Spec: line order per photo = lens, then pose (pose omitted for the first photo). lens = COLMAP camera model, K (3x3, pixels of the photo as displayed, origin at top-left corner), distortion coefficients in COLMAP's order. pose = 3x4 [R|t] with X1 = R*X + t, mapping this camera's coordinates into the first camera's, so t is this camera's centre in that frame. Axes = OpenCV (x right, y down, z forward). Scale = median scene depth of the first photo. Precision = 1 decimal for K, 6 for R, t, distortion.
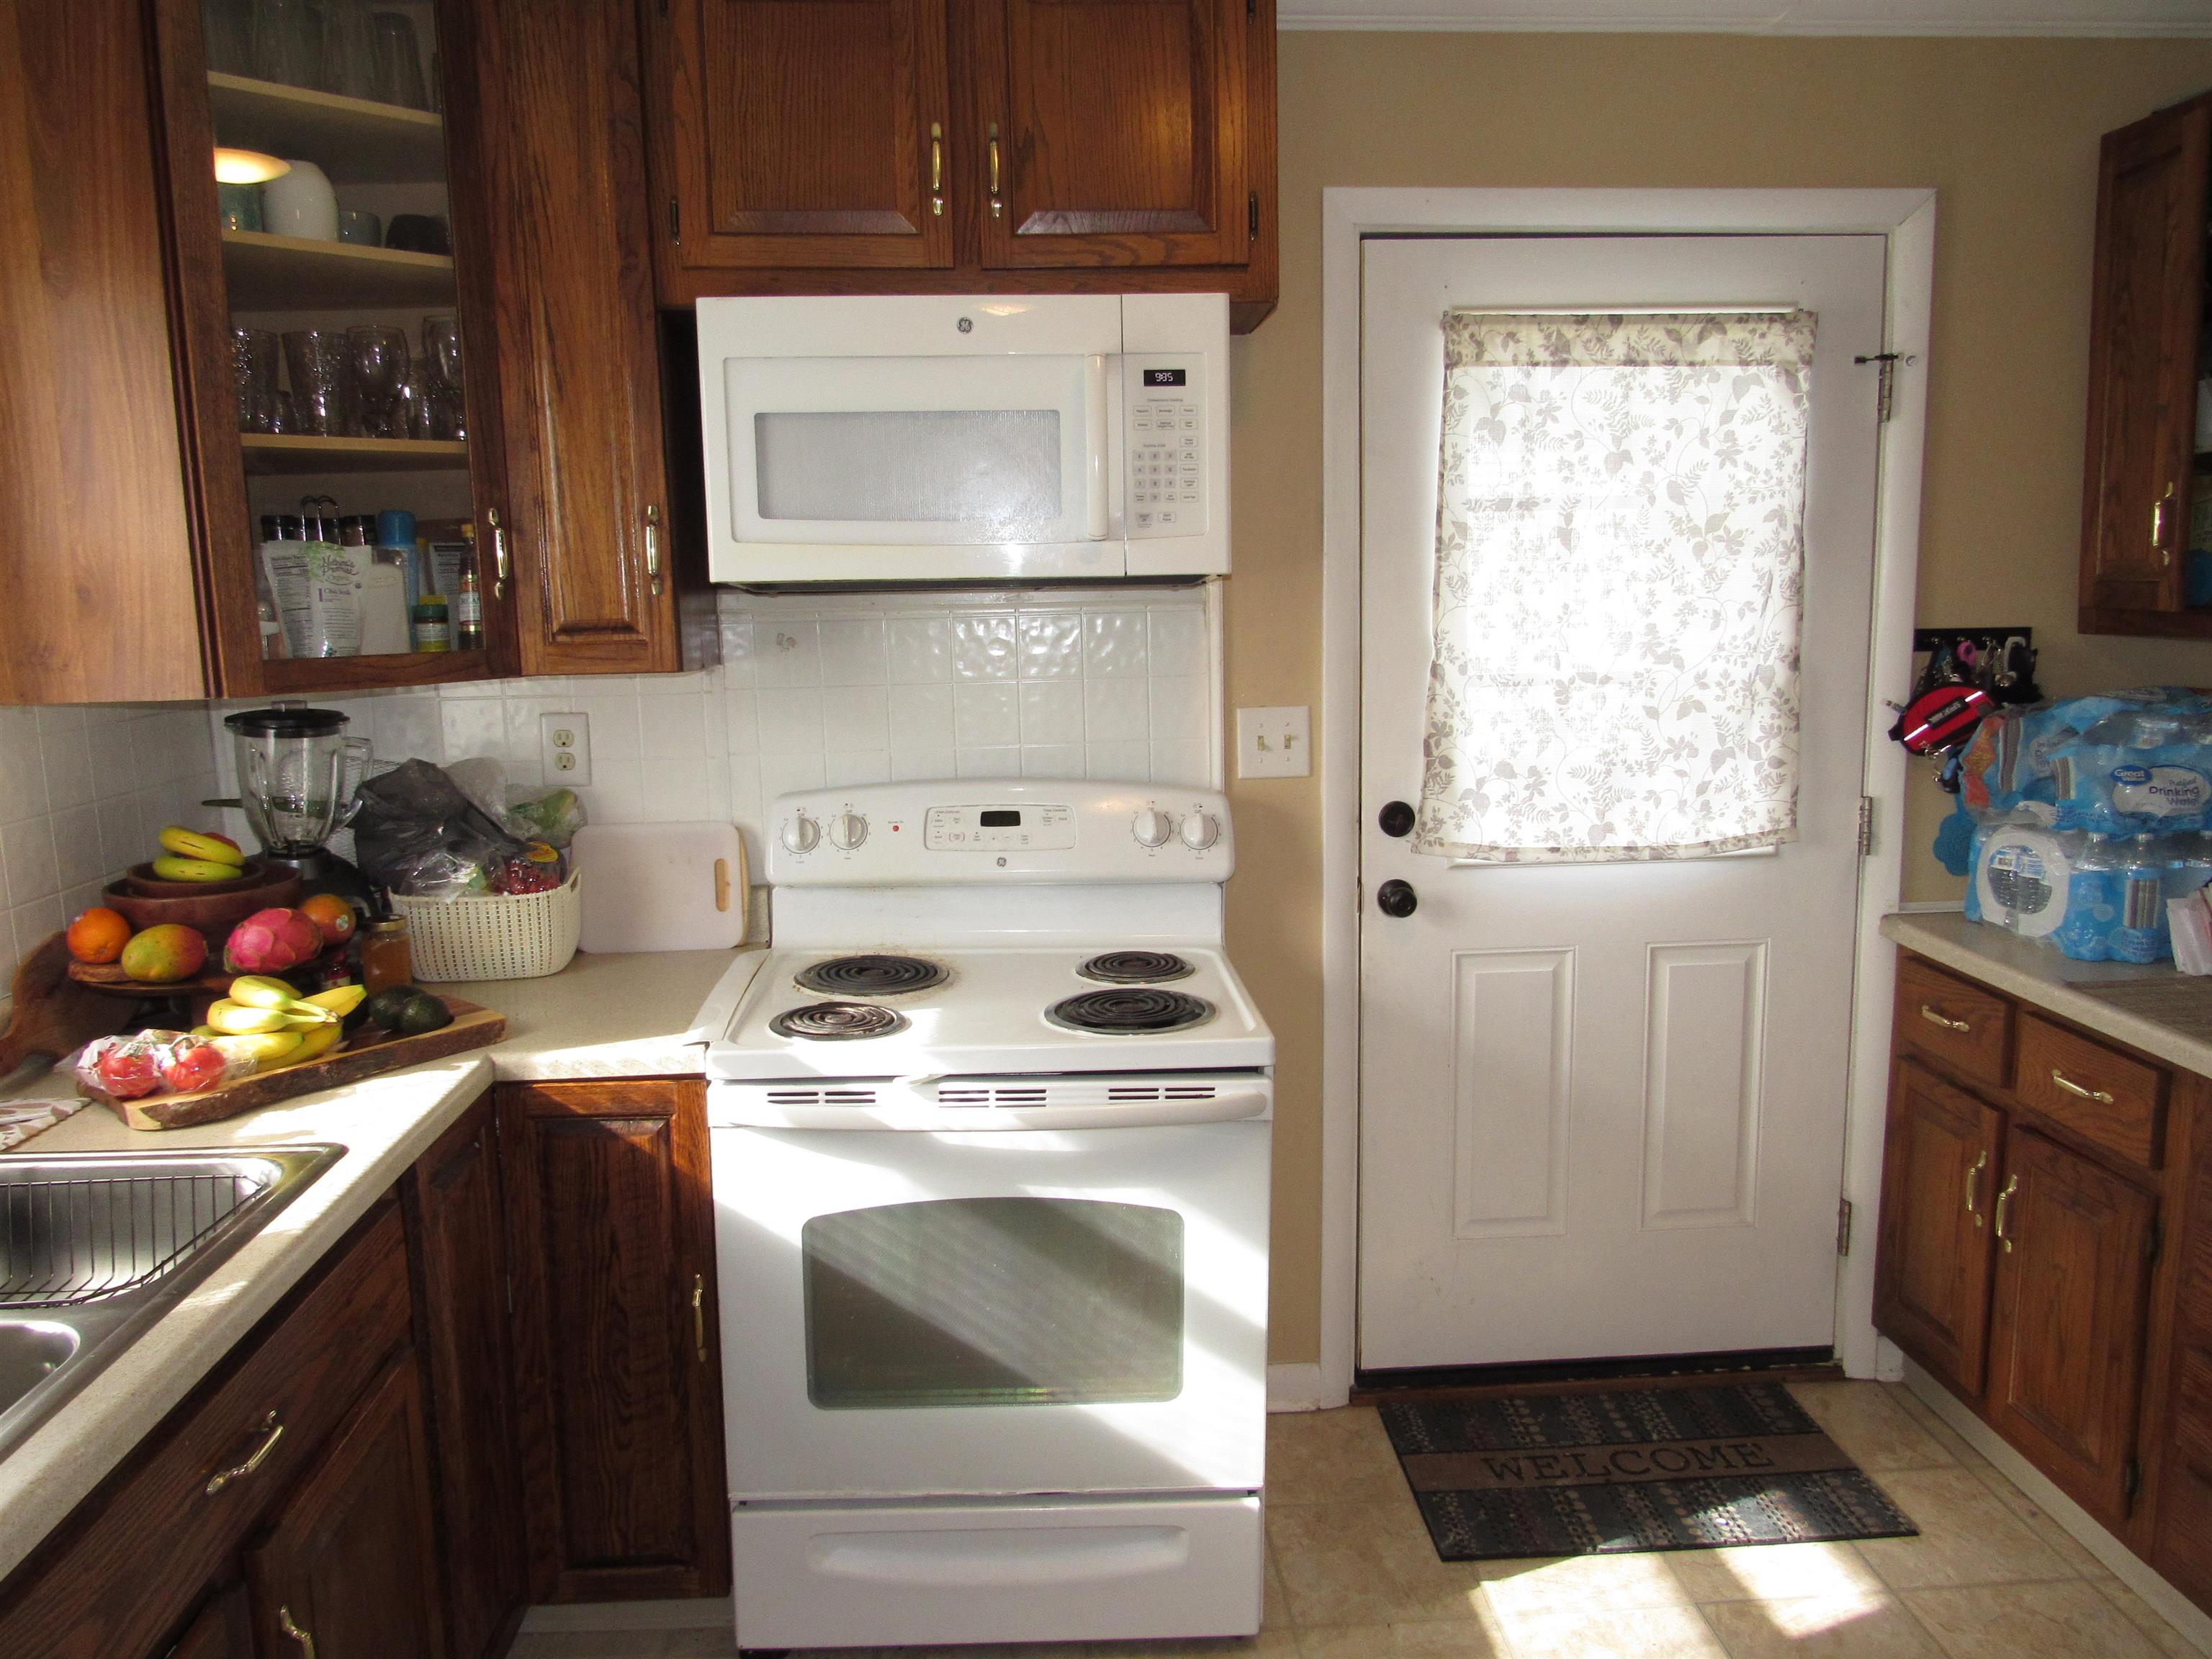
lens RADIAL K [[1570.7, 0, 1098.8], [0, 1570.7, 829.3], [0, 0, 1]] dist [-0.028343, 0.004624]
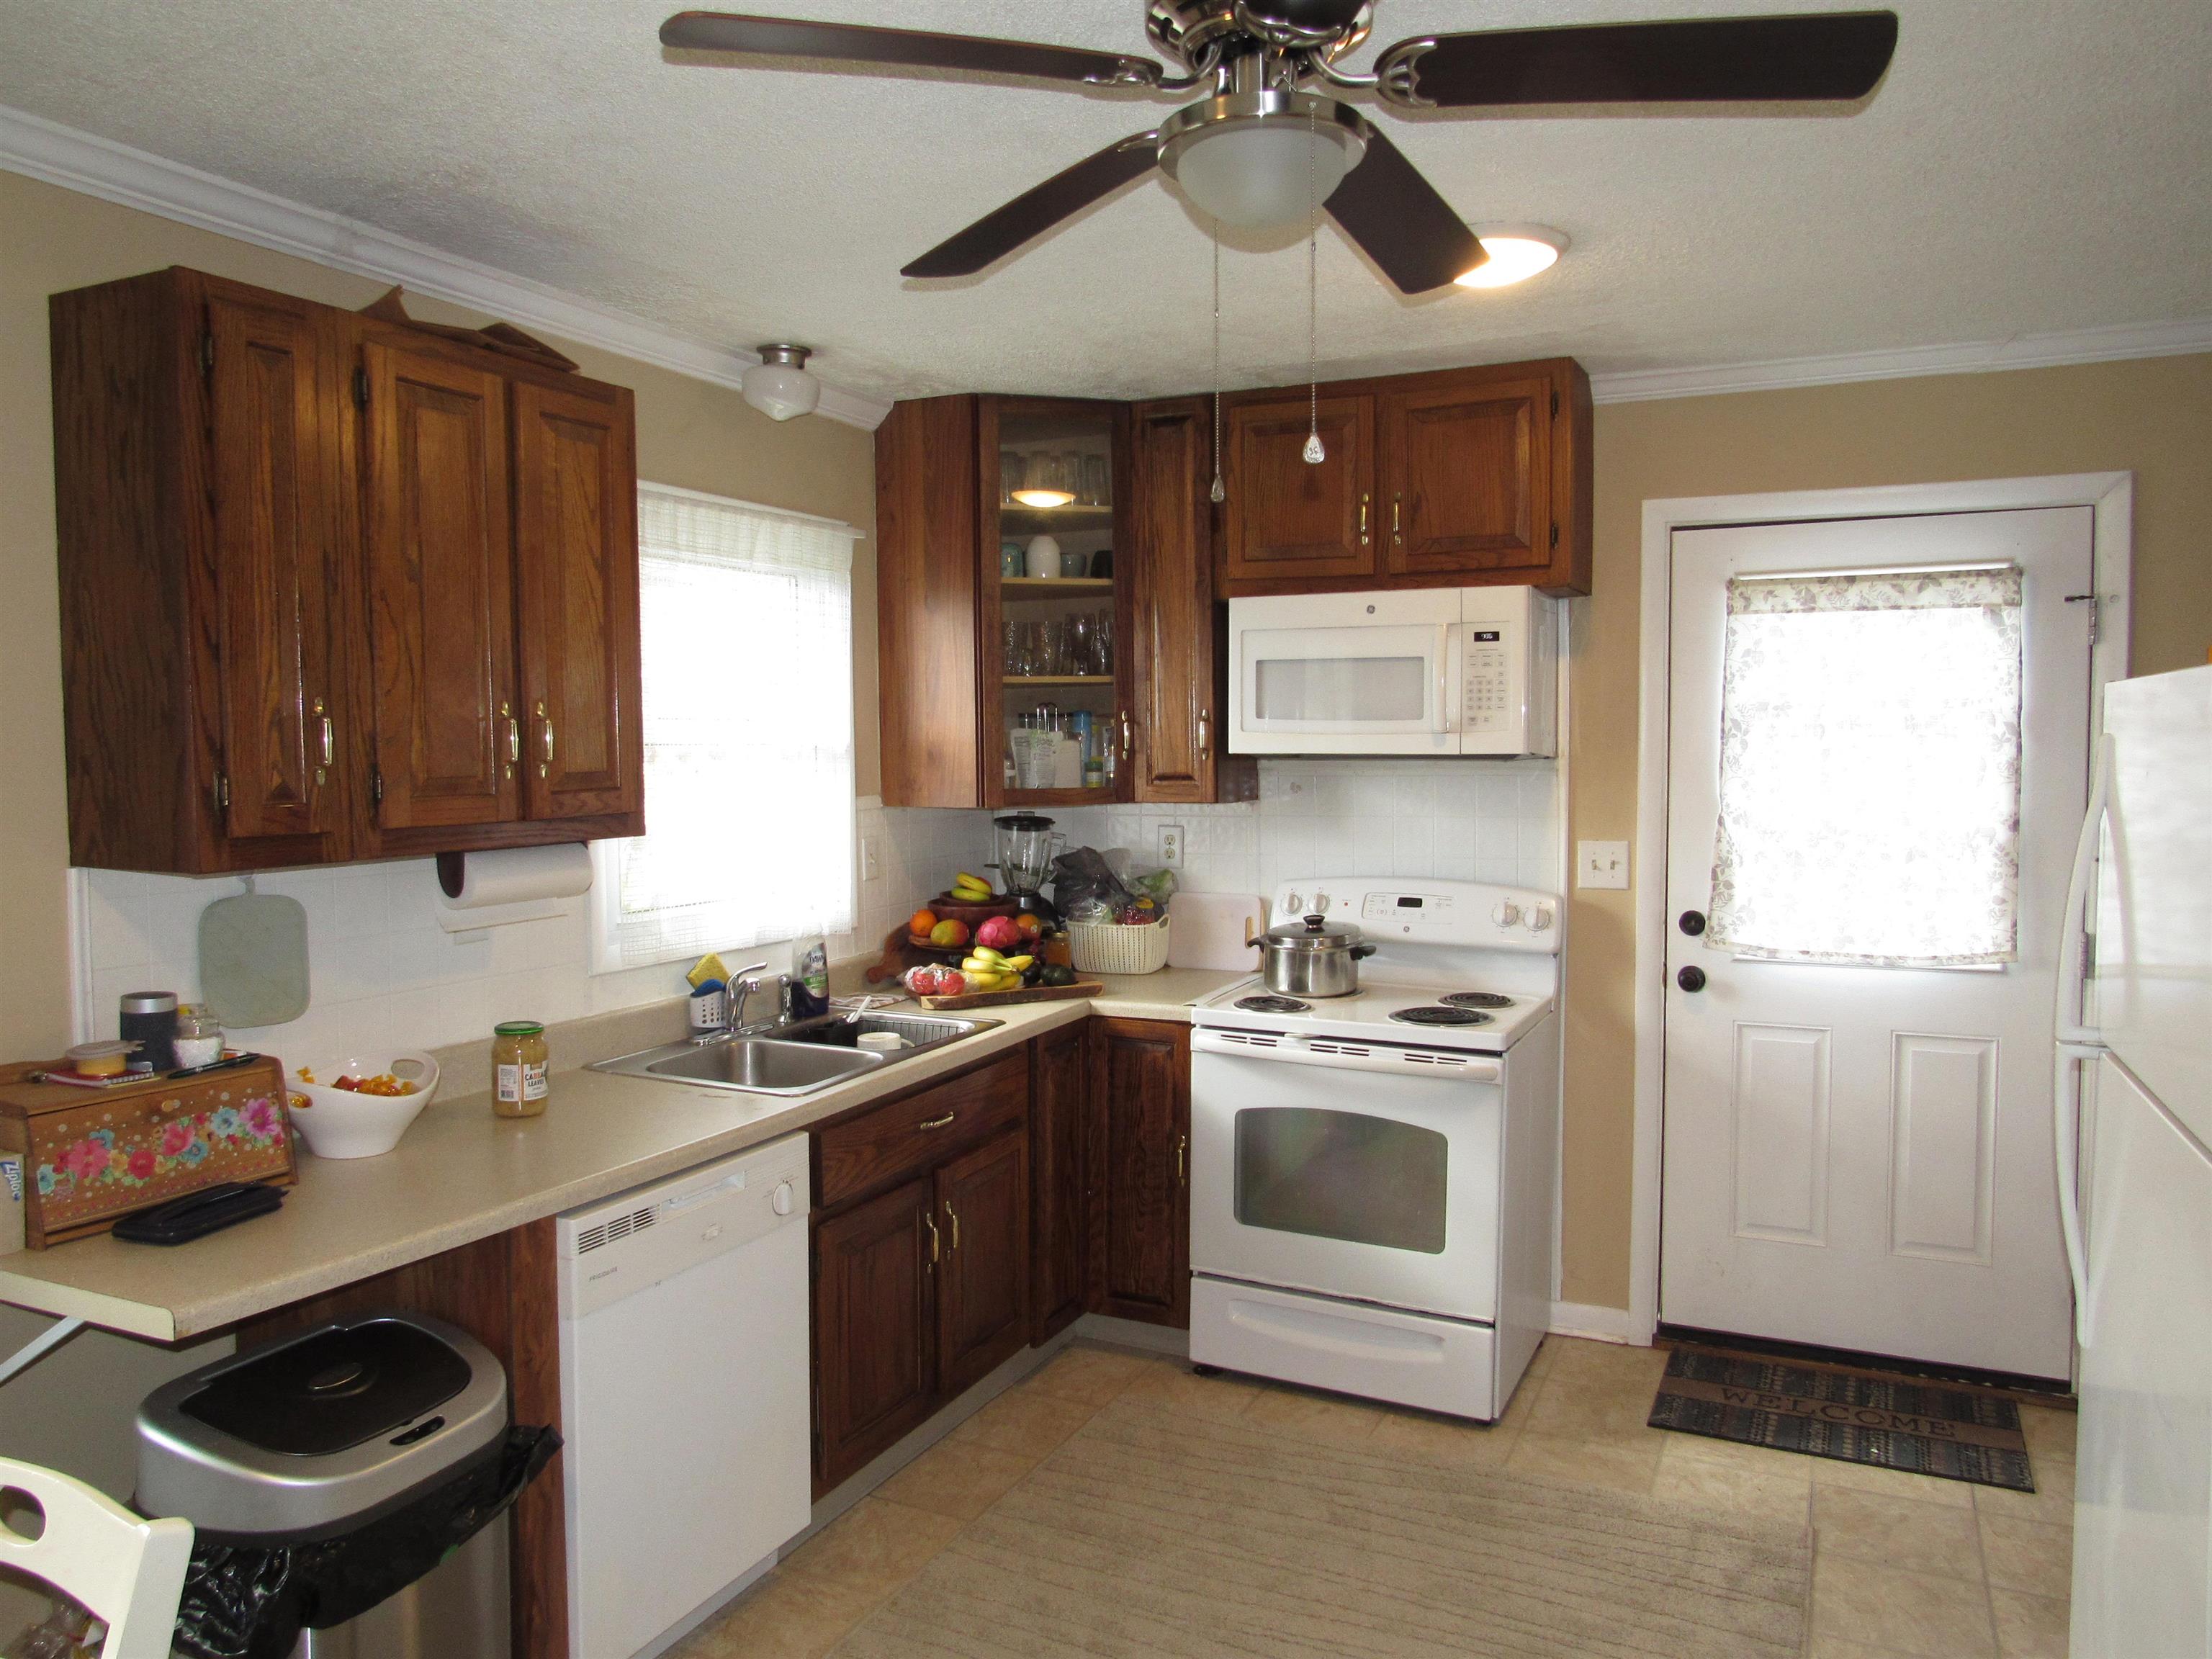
lens RADIAL K [[1570.7, 0, 1106.9], [0, 1570.7, 836.8], [0, 0, 1]] dist [-0.028343, 0.004624]
pose [[0.874791, 0.043791, -0.482518, 0.483375], [-0.084977, 0.994337, -0.063819, 0.060848], [0.476991, 0.096831, 0.873558, -0.601424]]
